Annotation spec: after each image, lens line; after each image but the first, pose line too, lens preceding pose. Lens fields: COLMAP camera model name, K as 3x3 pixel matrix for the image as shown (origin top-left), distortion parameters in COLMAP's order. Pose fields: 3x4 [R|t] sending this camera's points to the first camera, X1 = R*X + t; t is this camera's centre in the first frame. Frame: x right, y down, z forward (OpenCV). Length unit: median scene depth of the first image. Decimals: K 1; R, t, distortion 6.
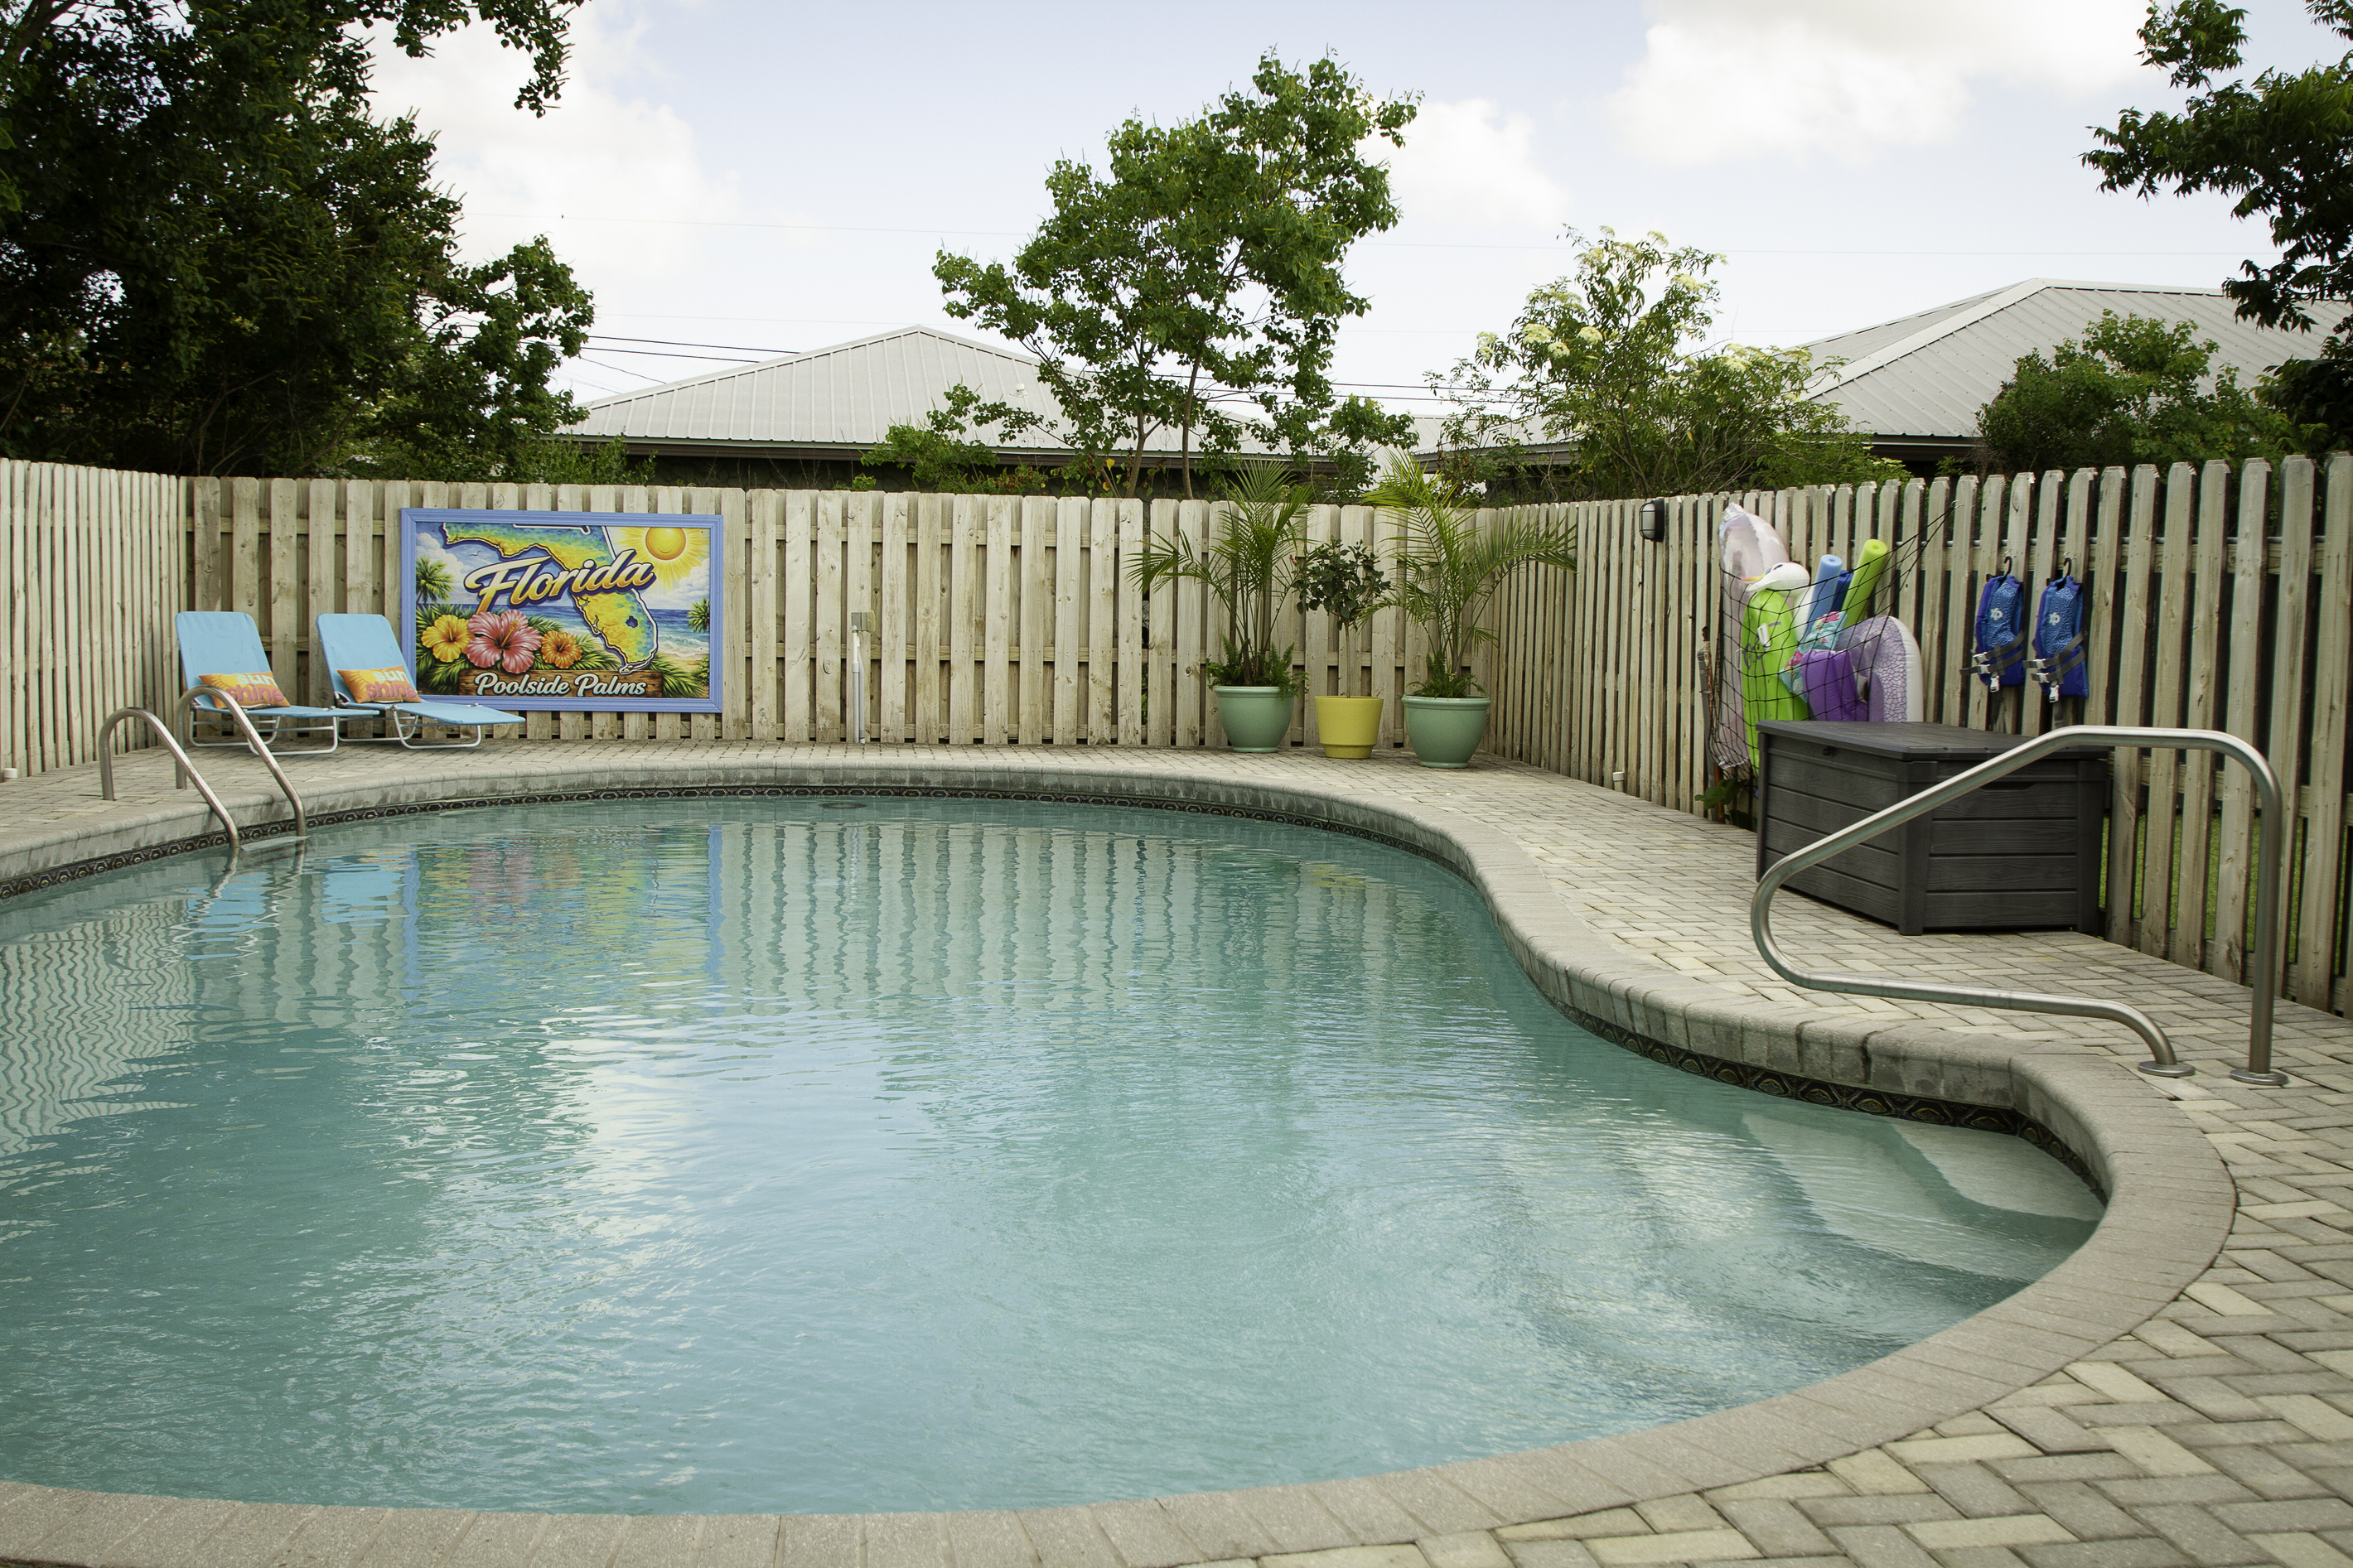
lens RADIAL K [[2679.5, 0, 1199.0], [0, 2679.5, 774.7], [0, 0, 1]] dist [-0.029359, 0.000000]
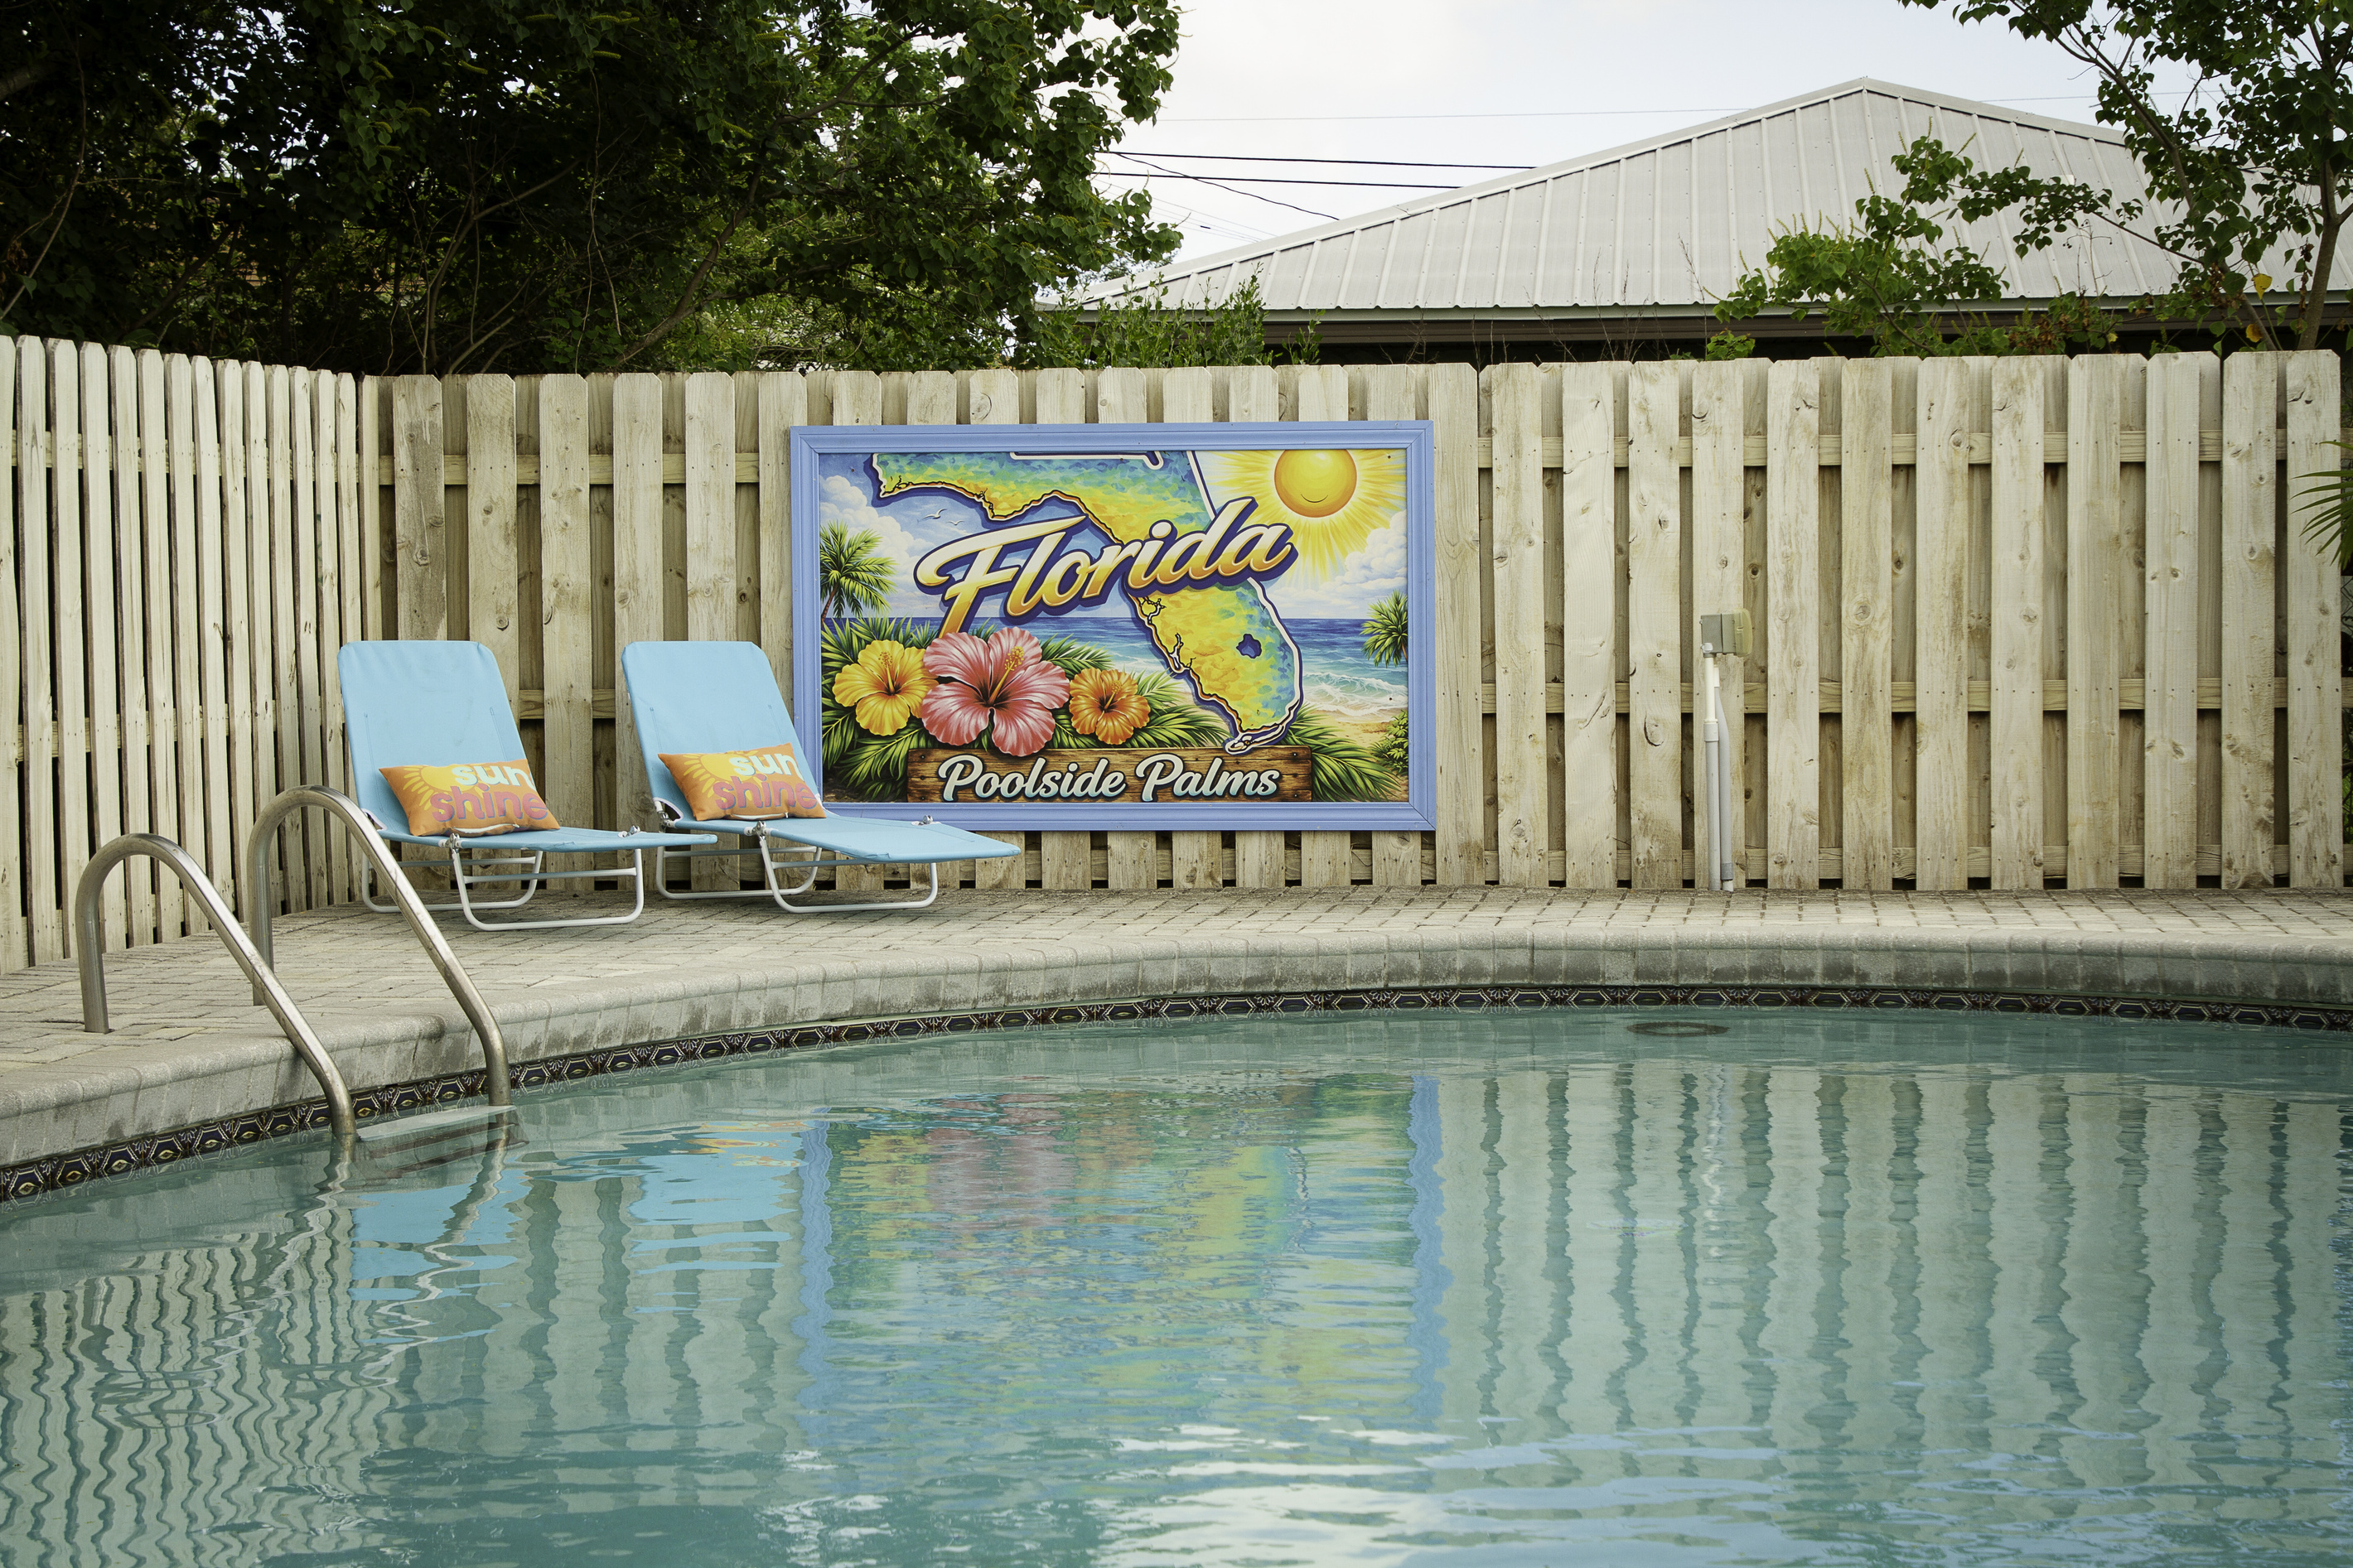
lens RADIAL K [[4353.0, 0, 1189.7], [0, 4353.0, 780.7], [0, 0, 1]] dist [0.124110, 0.000000]
pose [[0.966439, -0.017513, -0.256299, -0.020187], [0.008239, 0.999273, -0.037212, -0.003347], [0.256764, 0.033851, 0.965881, 0.235084]]
